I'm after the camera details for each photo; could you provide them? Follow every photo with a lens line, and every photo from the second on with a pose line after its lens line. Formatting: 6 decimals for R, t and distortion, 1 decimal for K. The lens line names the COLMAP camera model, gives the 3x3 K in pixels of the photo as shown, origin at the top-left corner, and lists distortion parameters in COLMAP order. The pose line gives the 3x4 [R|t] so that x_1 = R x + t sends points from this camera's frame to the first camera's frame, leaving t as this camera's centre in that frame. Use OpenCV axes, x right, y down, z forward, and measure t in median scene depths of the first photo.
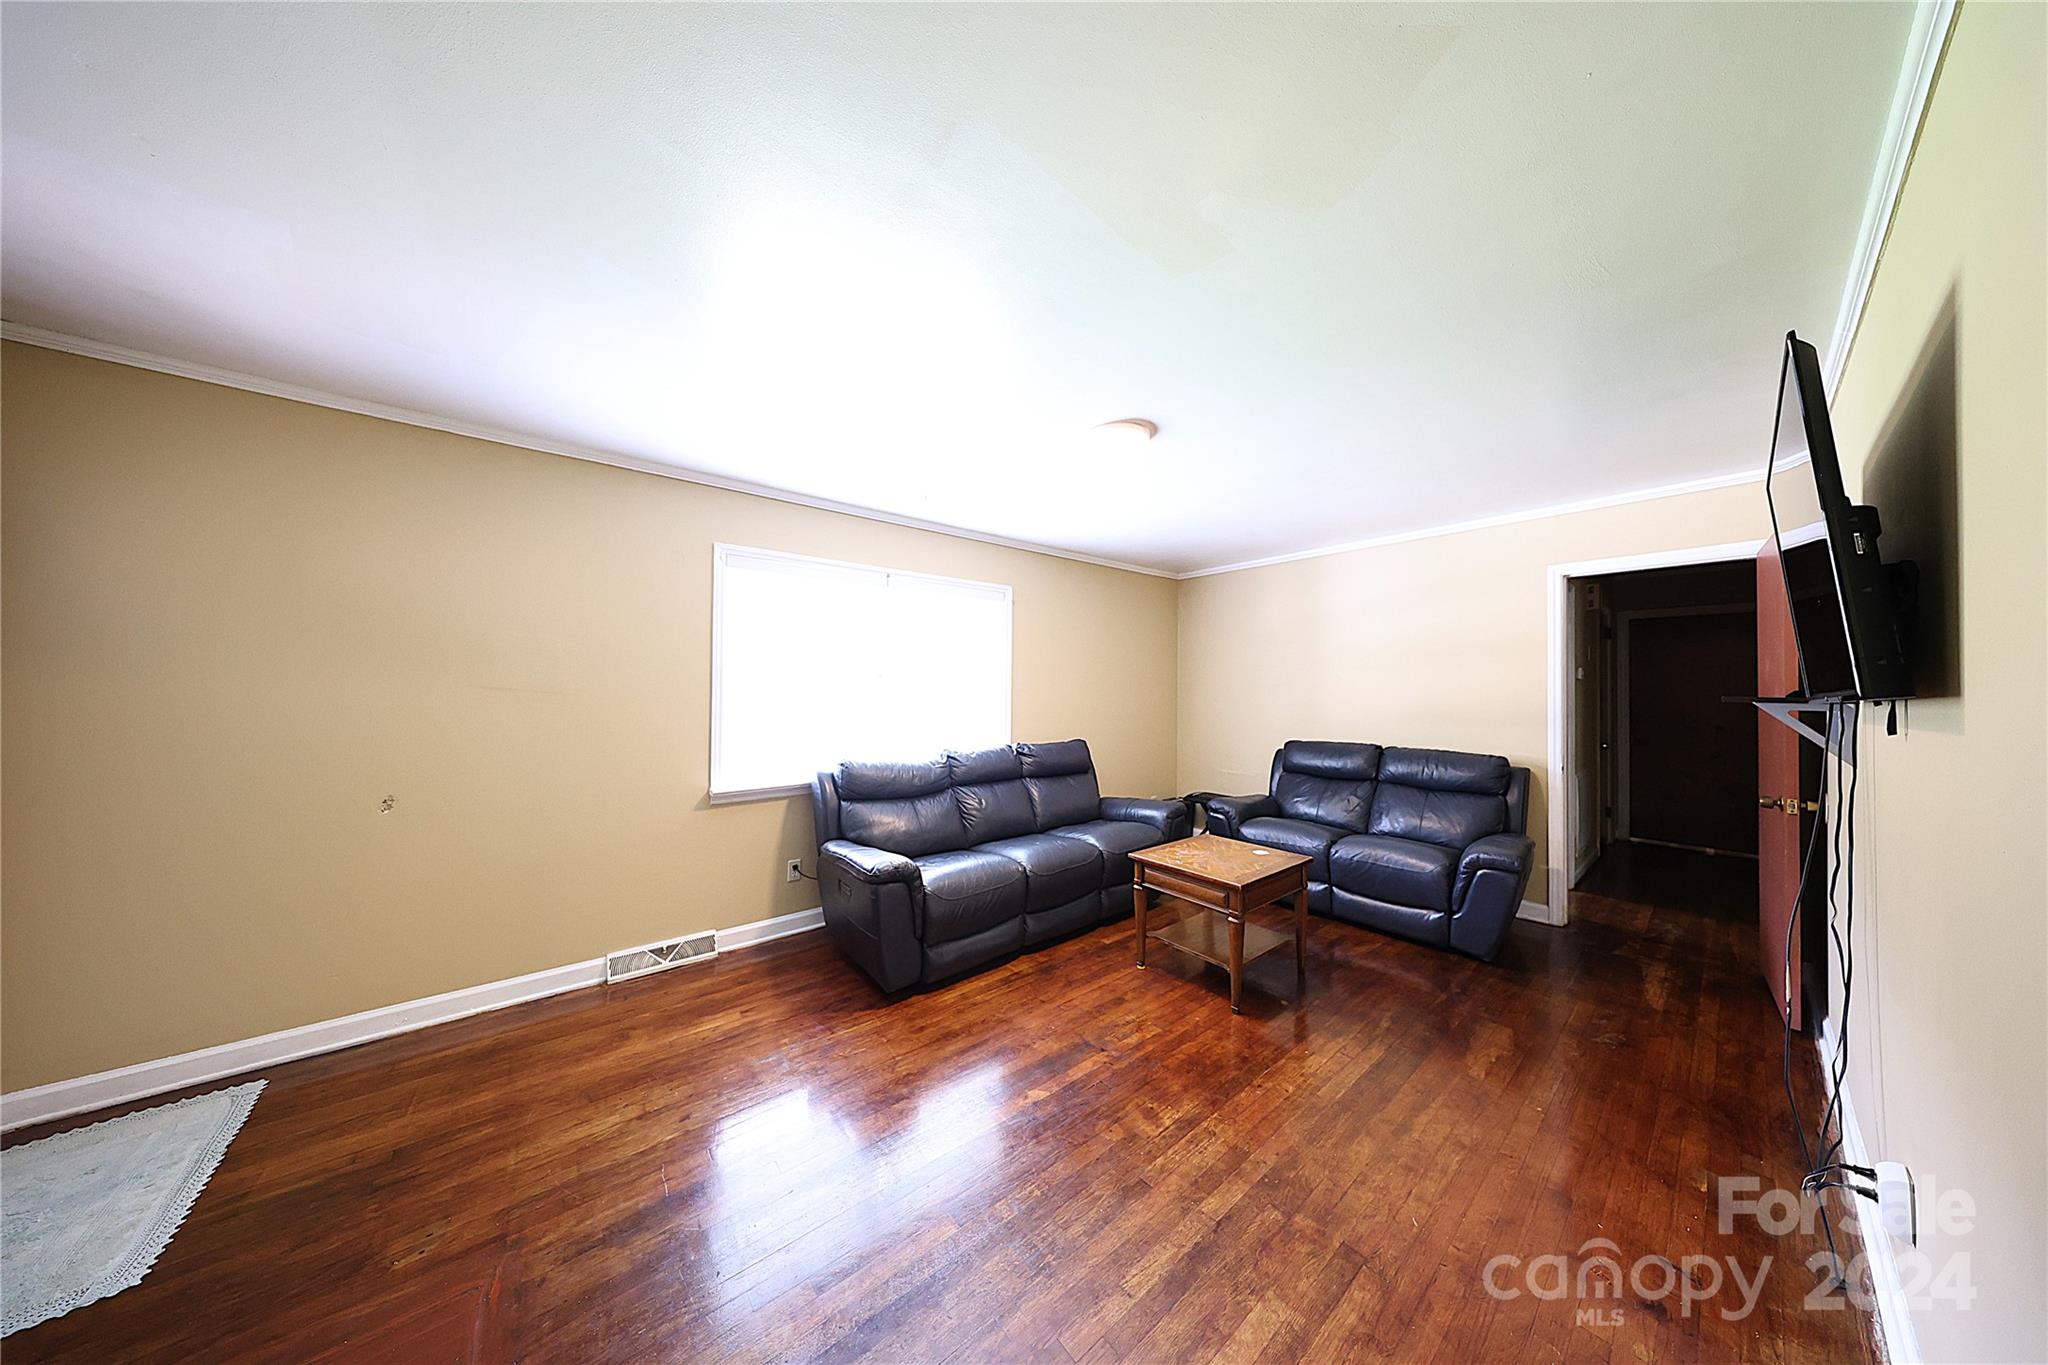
lens RADIAL K [[589.0, 0, 1024.0], [0, 589.0, 682.5], [0, 0, 1]] dist [0.001024, 0.000092]
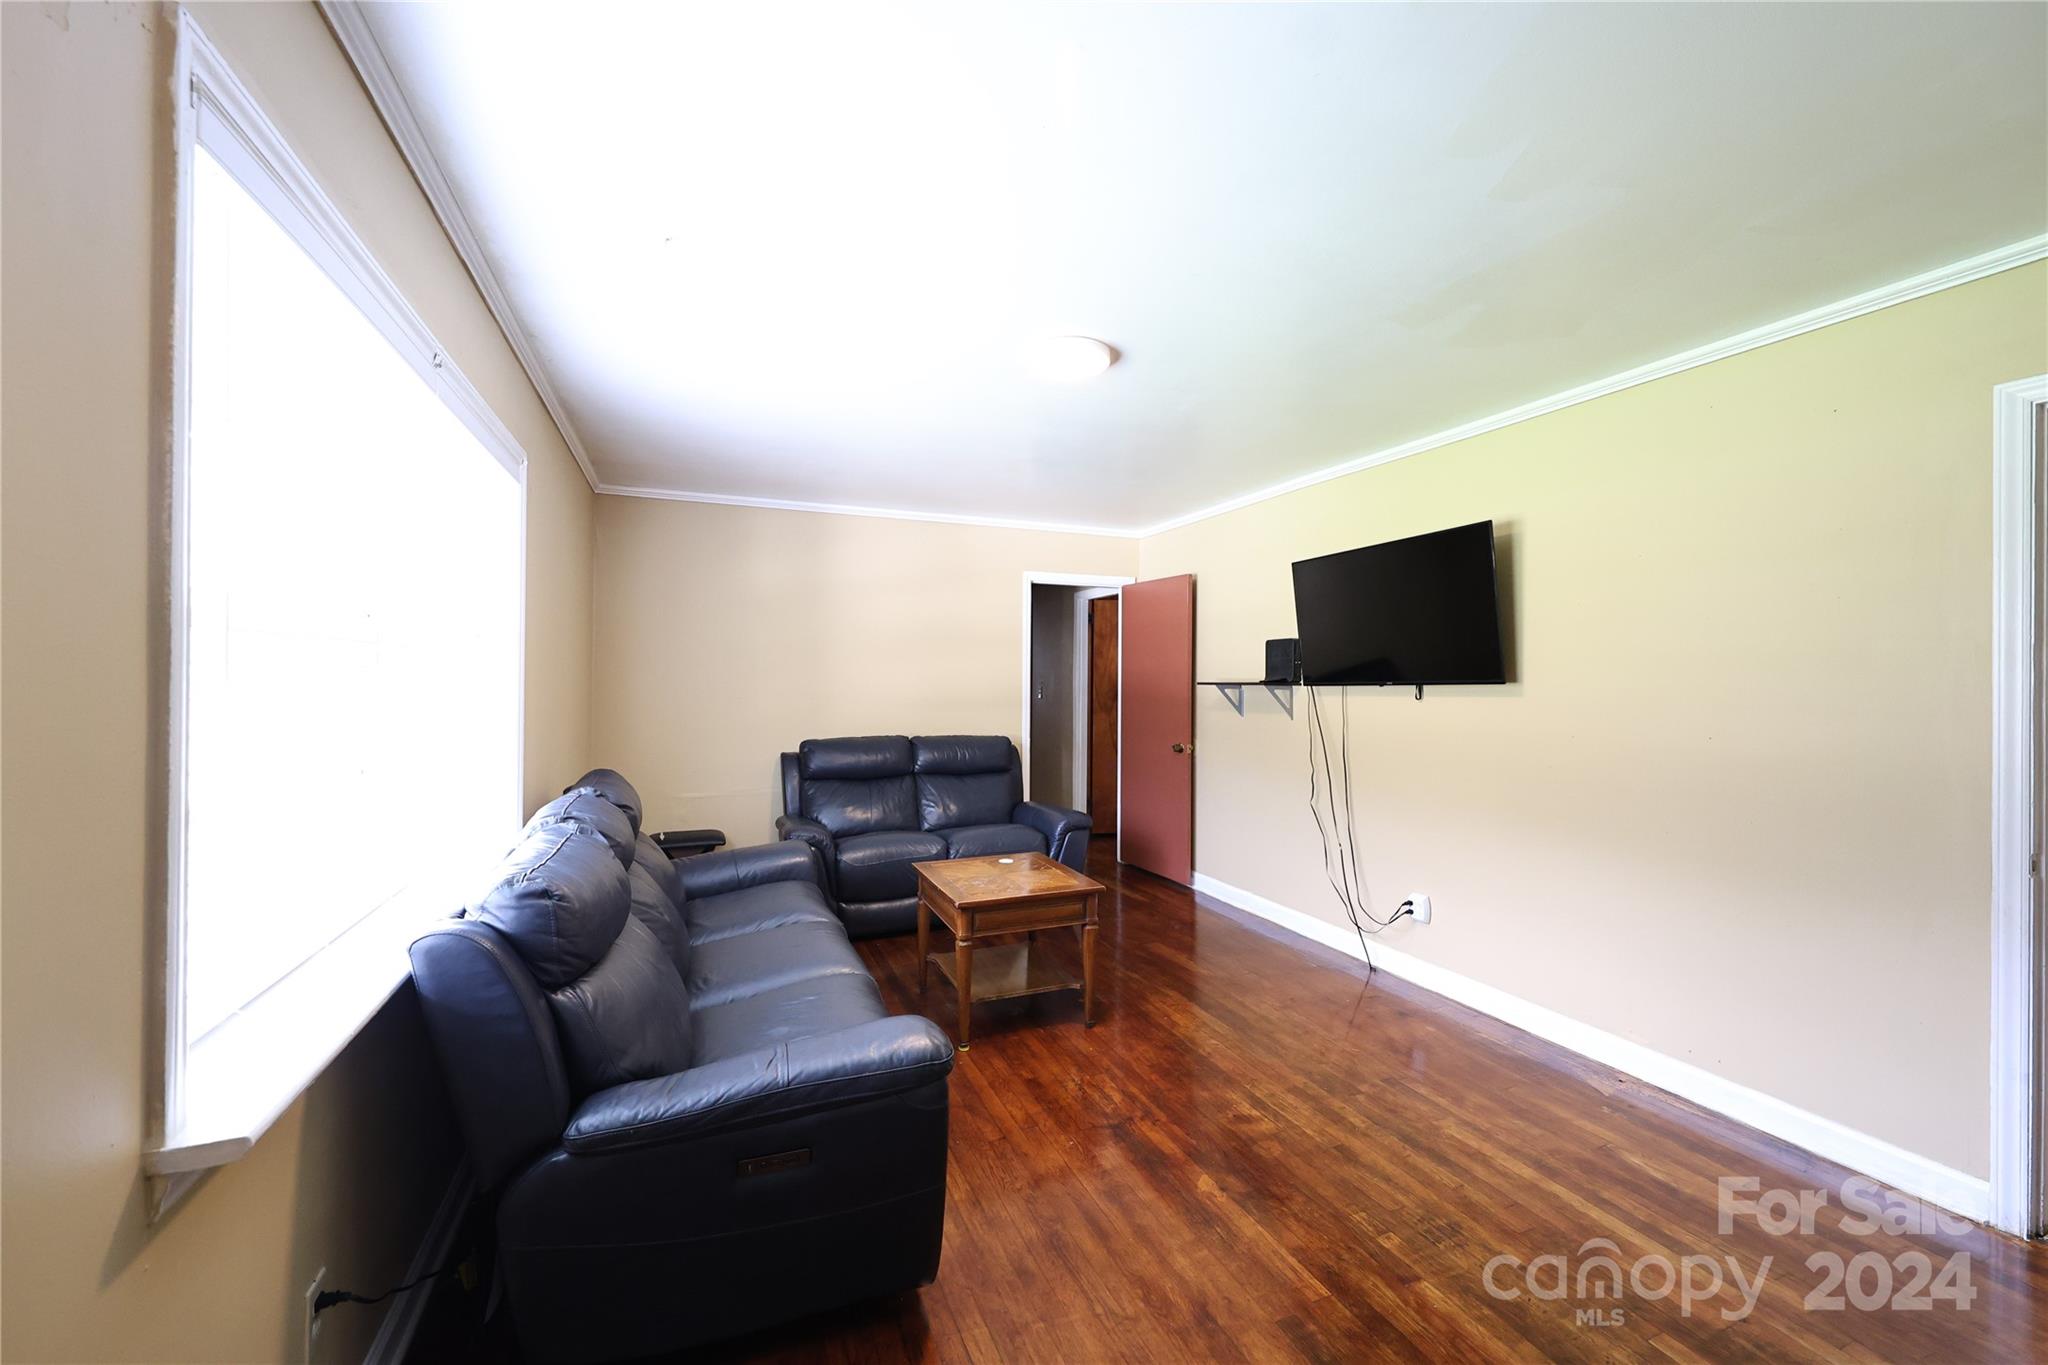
lens RADIAL K [[798.8, 0, 1024.0], [0, 798.8, 682.5], [0, 0, 1]] dist [0.002531, 0.000061]
pose [[0.289858, -0.010502, 0.957012, -0.906900], [-0.017576, 0.999713, 0.016294, -0.000631], [-0.956908, -0.021544, 0.289590, 0.778001]]
